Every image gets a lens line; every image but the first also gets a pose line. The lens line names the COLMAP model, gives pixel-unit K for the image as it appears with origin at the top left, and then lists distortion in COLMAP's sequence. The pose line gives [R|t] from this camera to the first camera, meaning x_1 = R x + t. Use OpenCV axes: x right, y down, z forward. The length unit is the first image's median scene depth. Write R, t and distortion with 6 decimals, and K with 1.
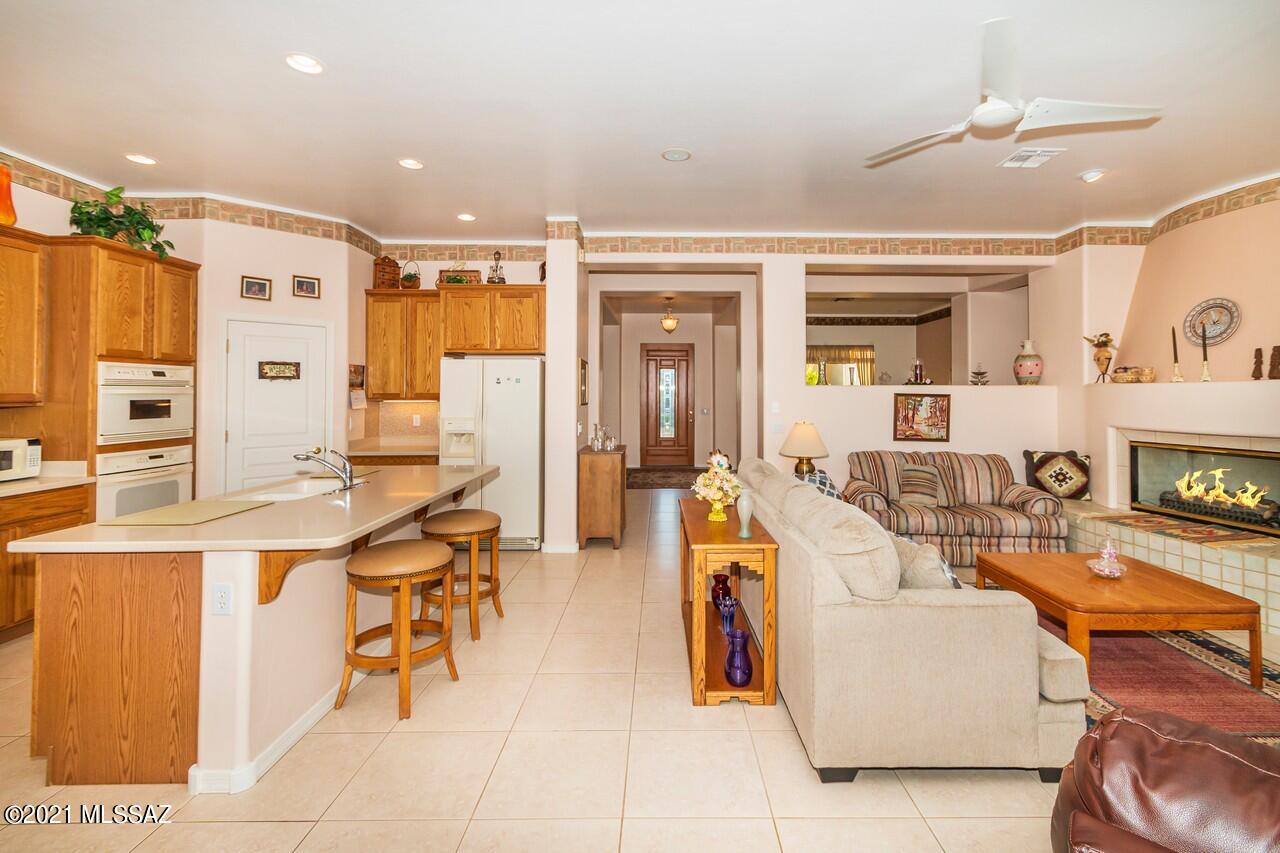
lens RADIAL K [[569.9, 0, 654.5], [0, 569.9, 383.2], [0, 0, 1]] dist [-0.000801, -0.001487]
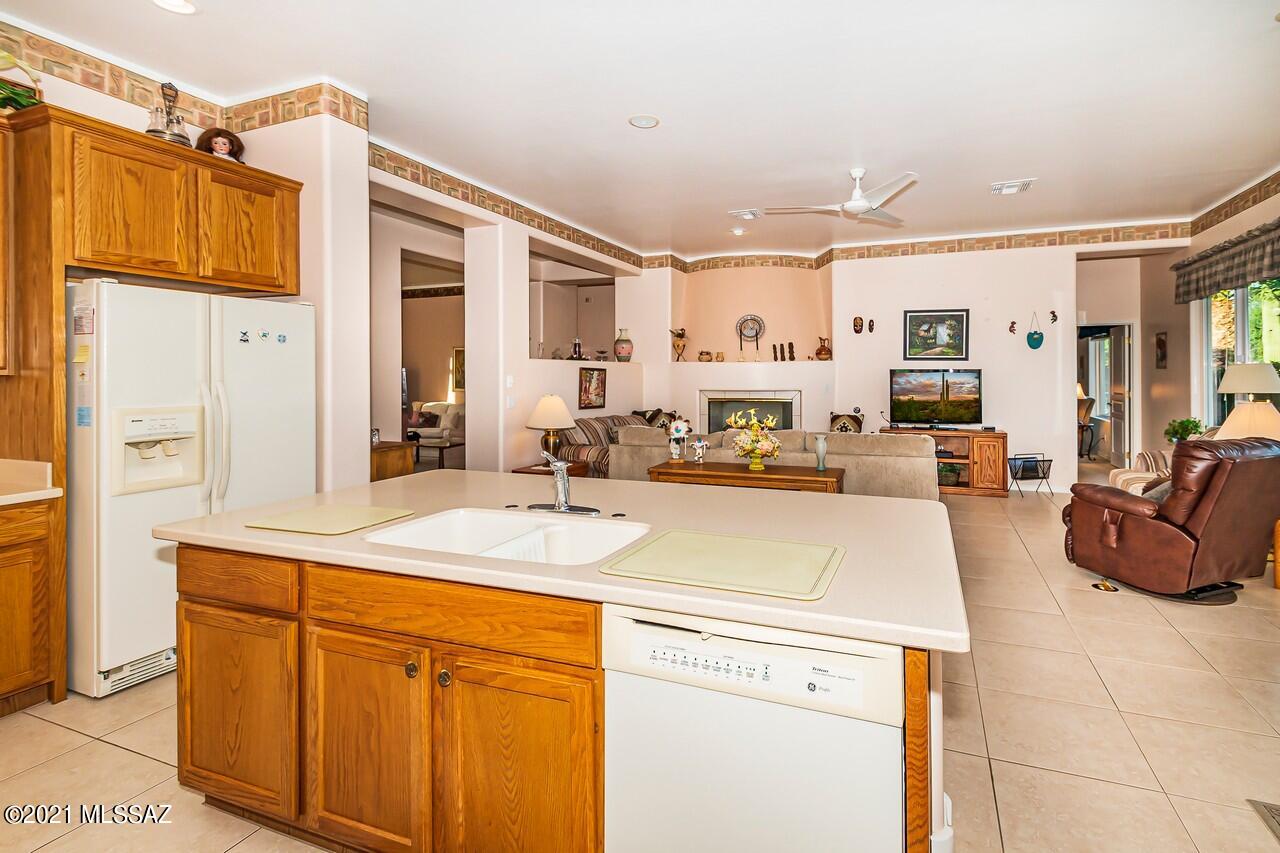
lens RADIAL K [[582.3, 0, 690.4], [0, 582.3, 373.0], [0, 0, 1]] dist [0.000291, -0.000217]
pose [[0.380230, 0.000386, 0.924892, -0.603847], [-0.017031, 0.999833, 0.006584, 0.018439], [-0.924735, -0.018256, 0.380173, 0.376979]]
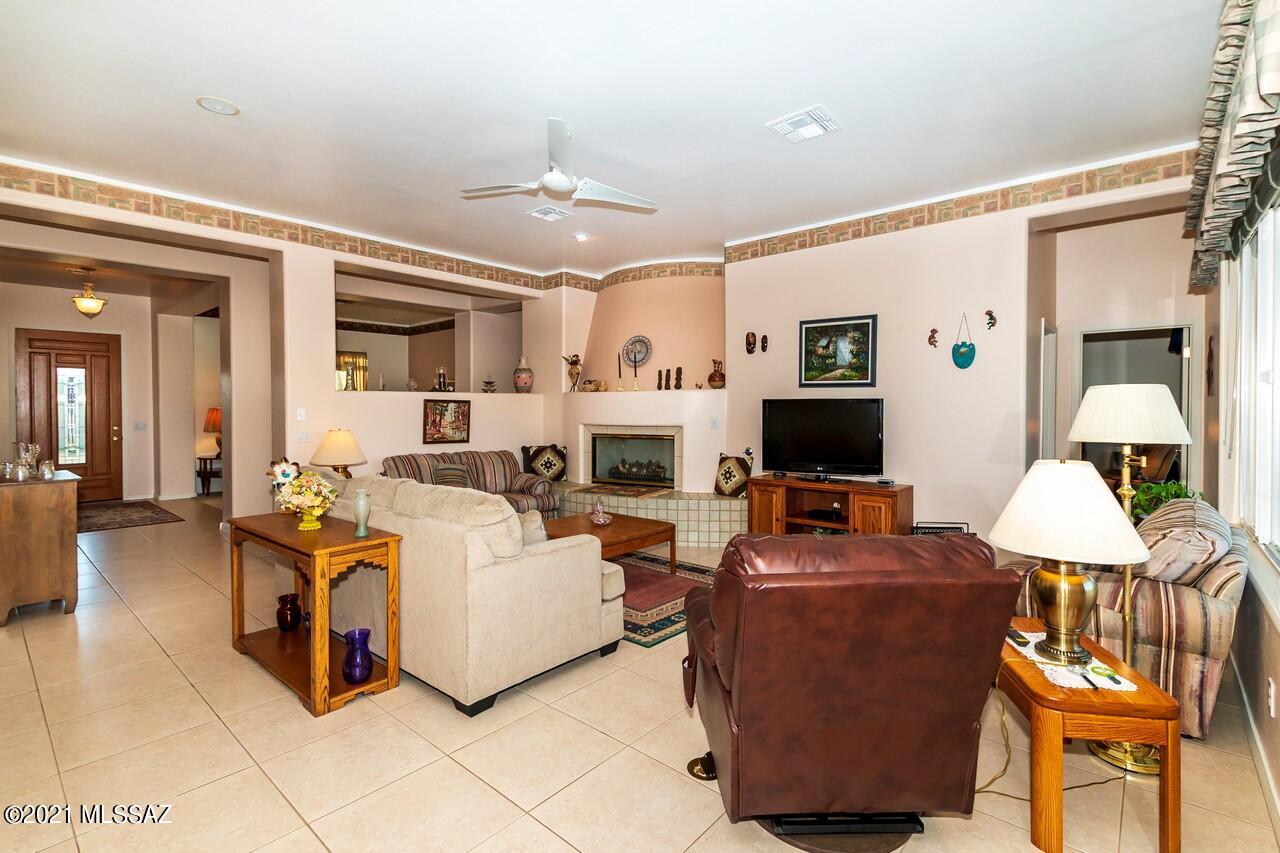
lens RADIAL K [[584.9, 0, 637.5], [0, 584.9, 414.9], [0, 0, 1]] dist [-0.001673, -0.000183]
pose [[0.661342, -0.016119, 0.749912, -0.141214], [-0.010660, 0.999466, 0.030885, 0.009437], [-0.750009, -0.028419, 0.660817, -0.019759]]
